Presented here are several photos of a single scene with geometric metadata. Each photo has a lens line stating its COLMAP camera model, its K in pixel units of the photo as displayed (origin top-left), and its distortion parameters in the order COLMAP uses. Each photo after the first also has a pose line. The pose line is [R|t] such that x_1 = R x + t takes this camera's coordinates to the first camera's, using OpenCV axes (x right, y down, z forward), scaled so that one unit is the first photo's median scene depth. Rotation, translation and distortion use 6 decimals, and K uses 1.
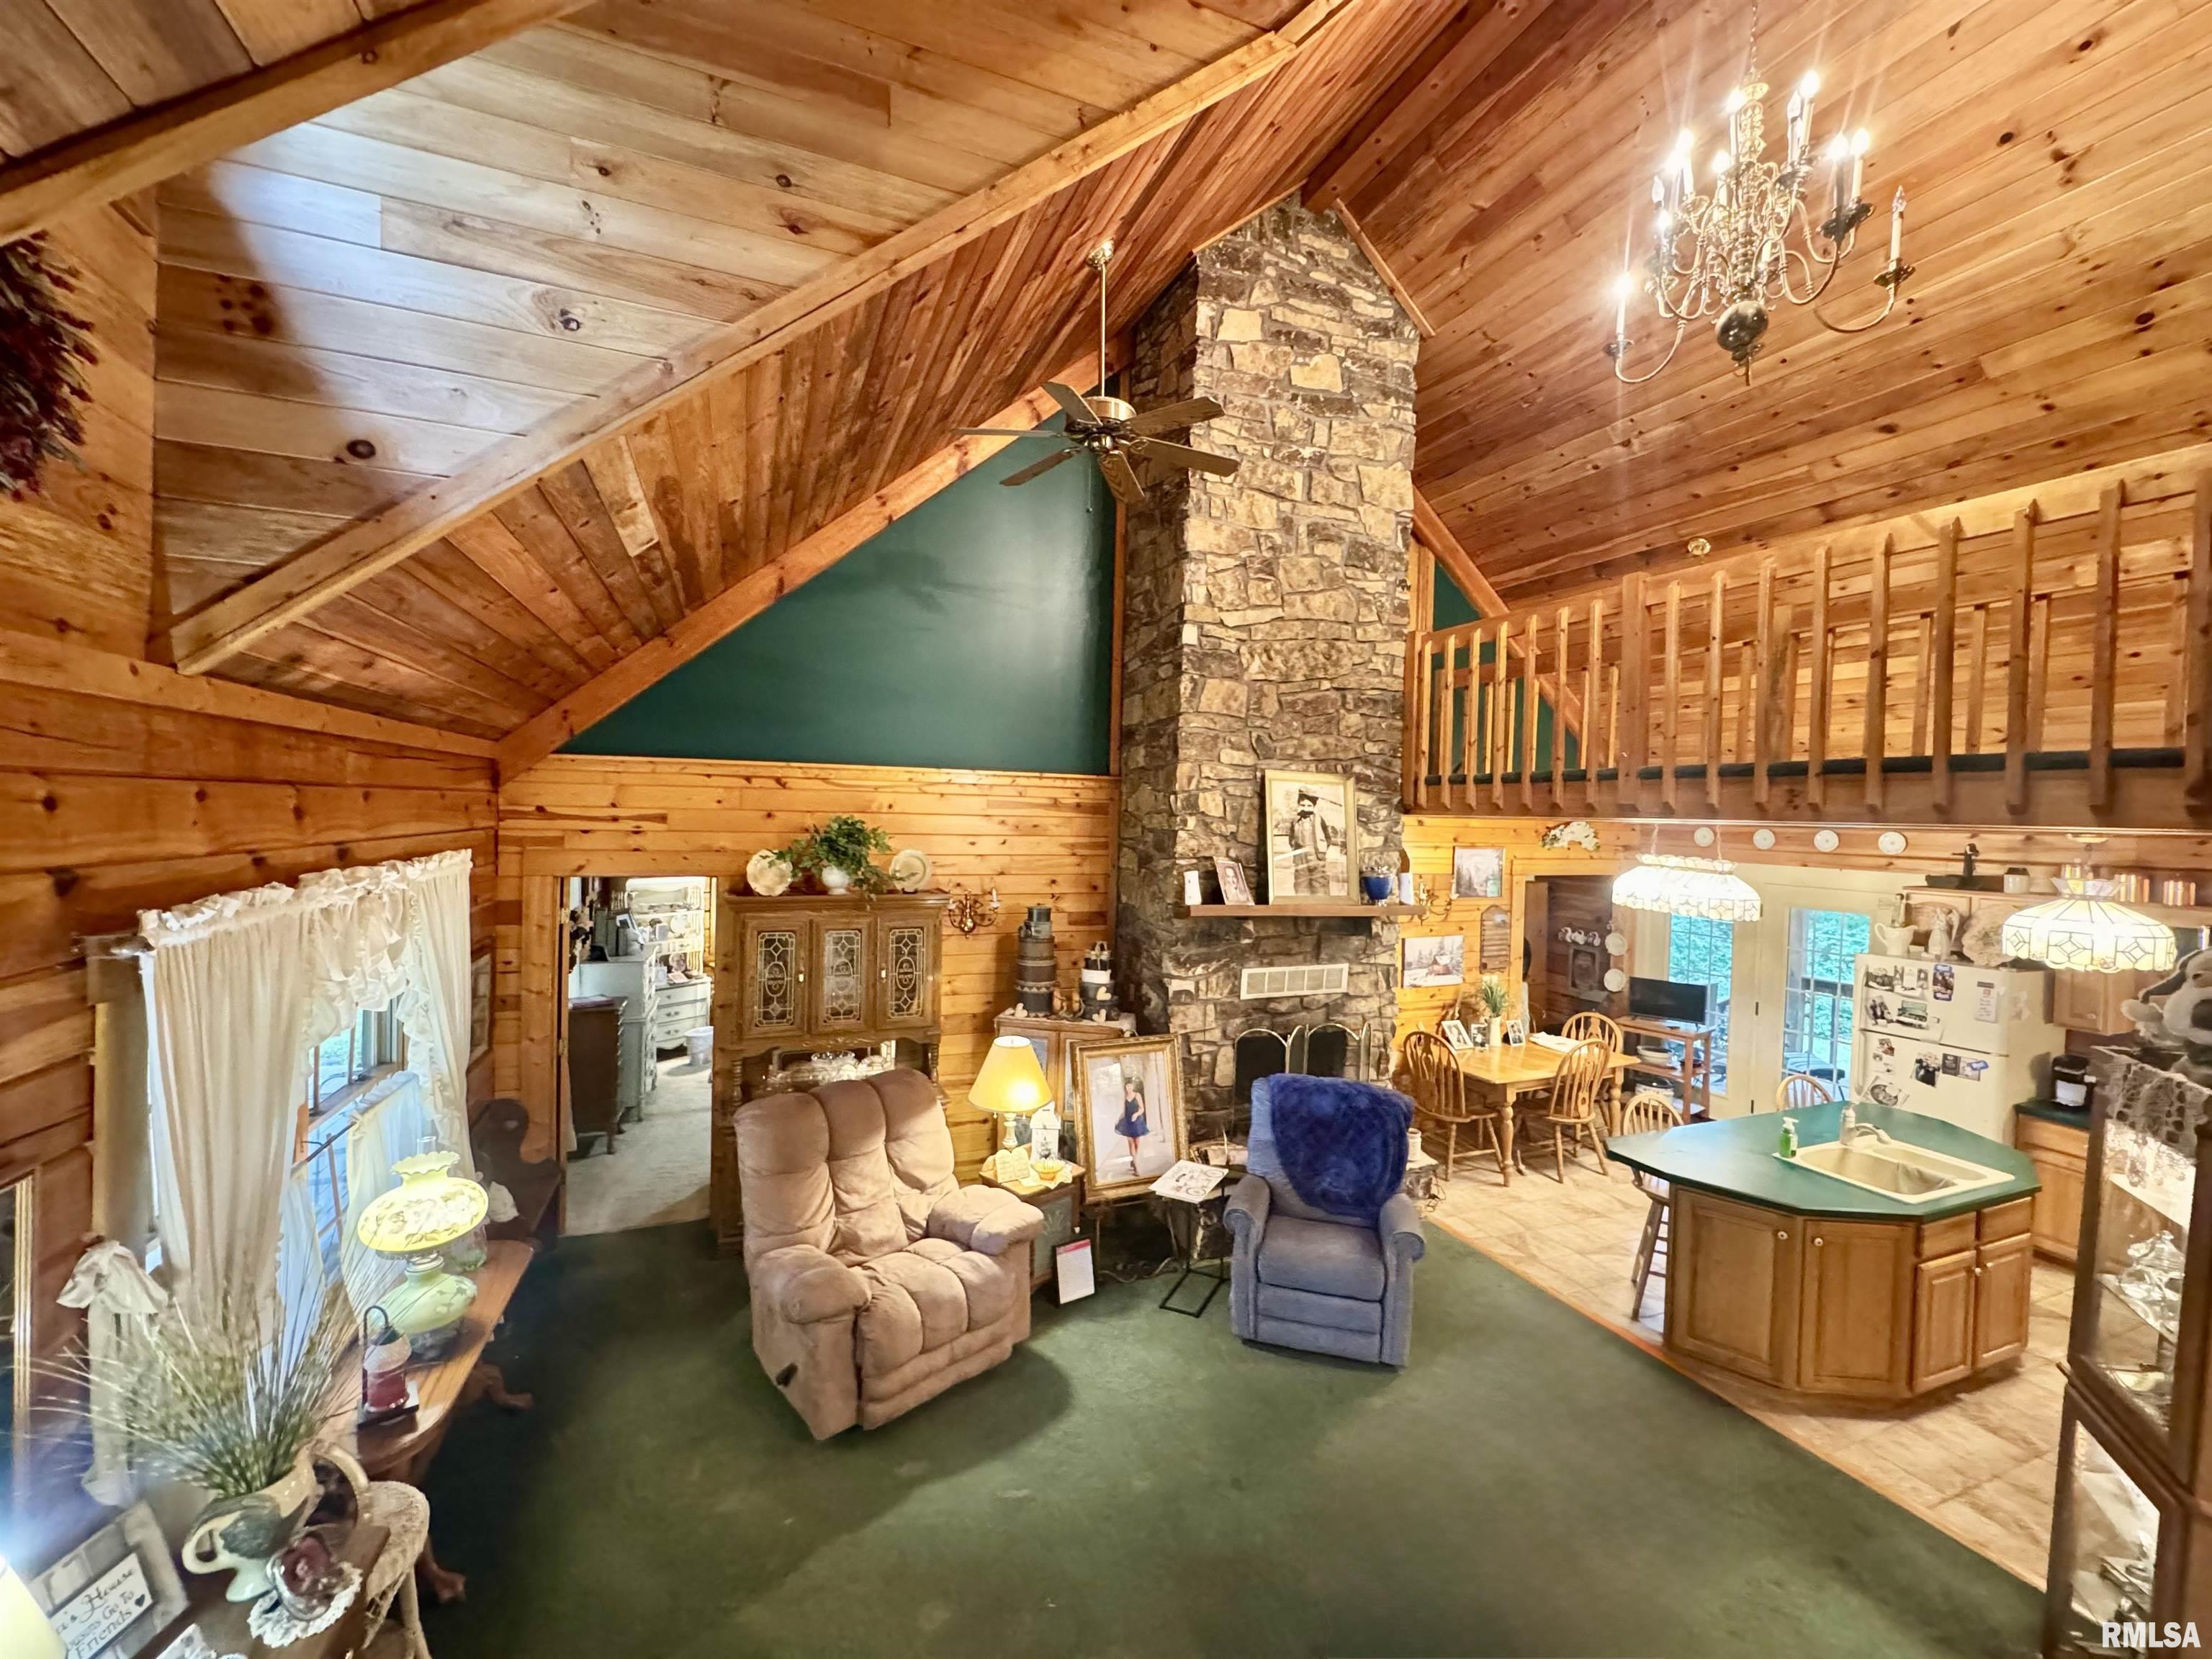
lens RADIAL K [[882.1, 0, 1105.1], [0, 882.1, 828.4], [0, 0, 1]] dist [0.000233, -0.000226]
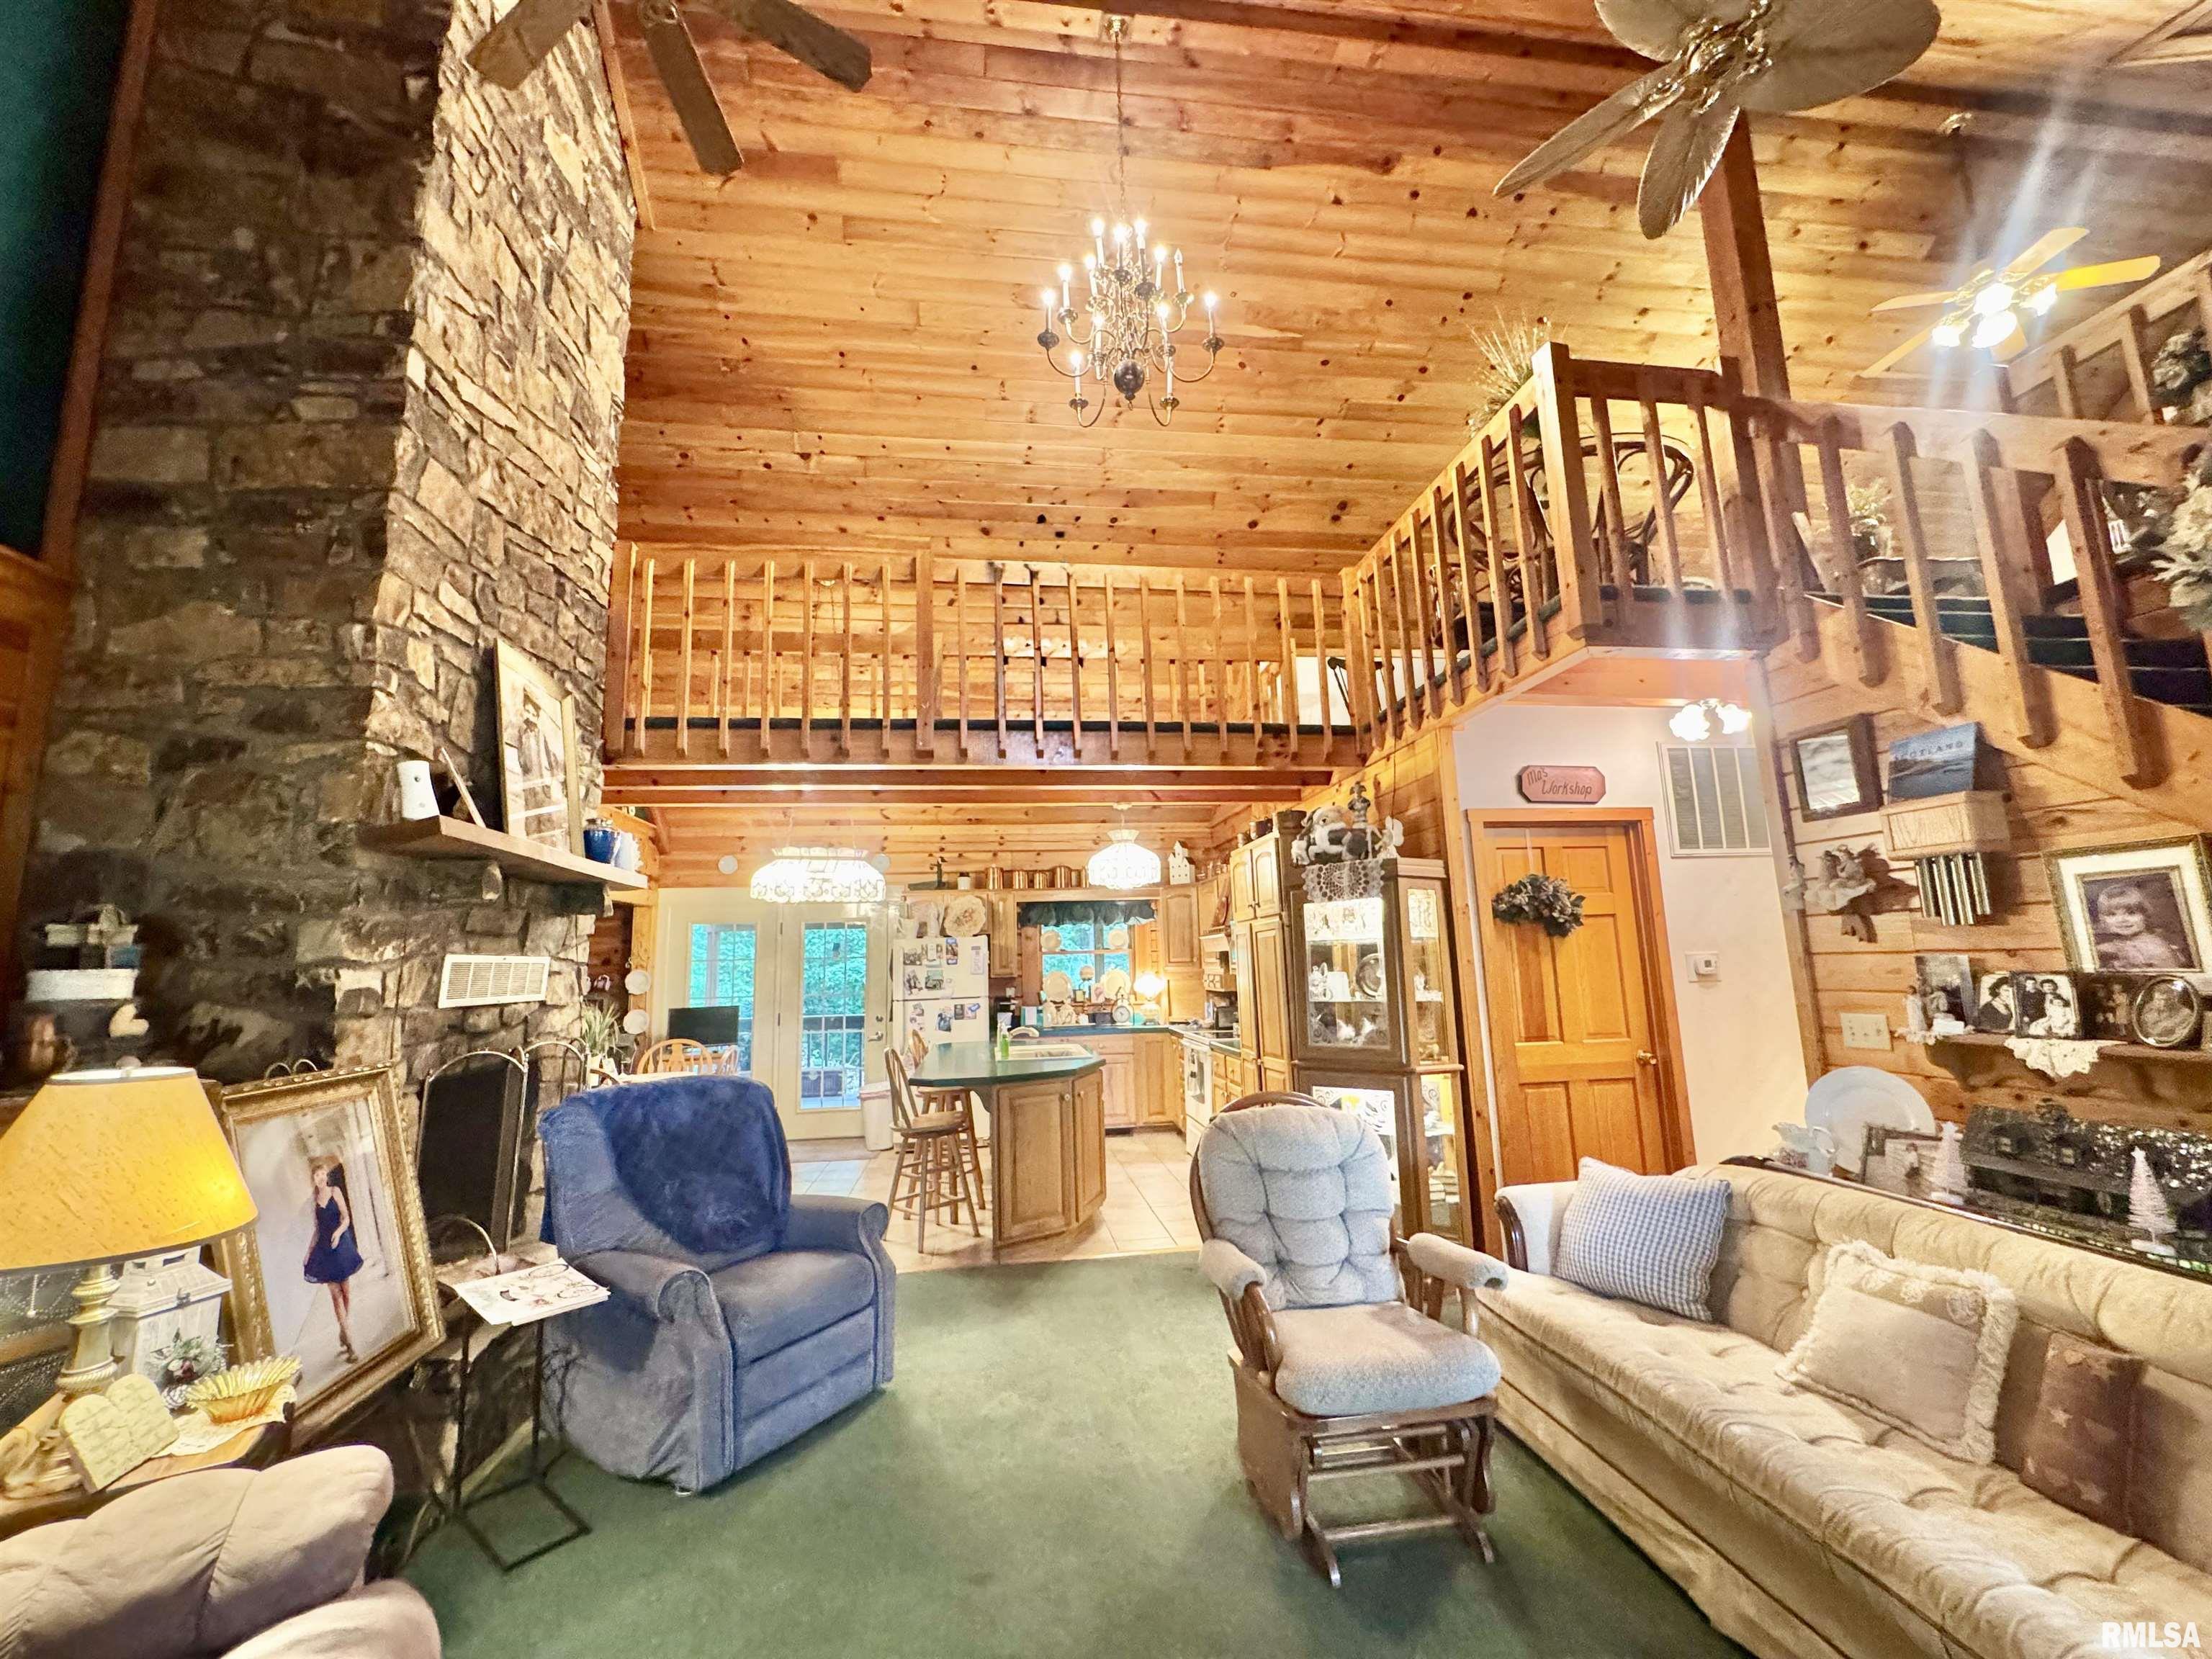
lens RADIAL K [[882.1, 0, 1107.1], [0, 882.1, 826.3], [0, 0, 1]] dist [0.000233, -0.000226]
pose [[0.255021, 0.114178, 0.960171, -0.307244], [0.051501, 0.989990, -0.131403, 0.176692], [-0.965563, 0.082960, 0.246588, 0.430451]]
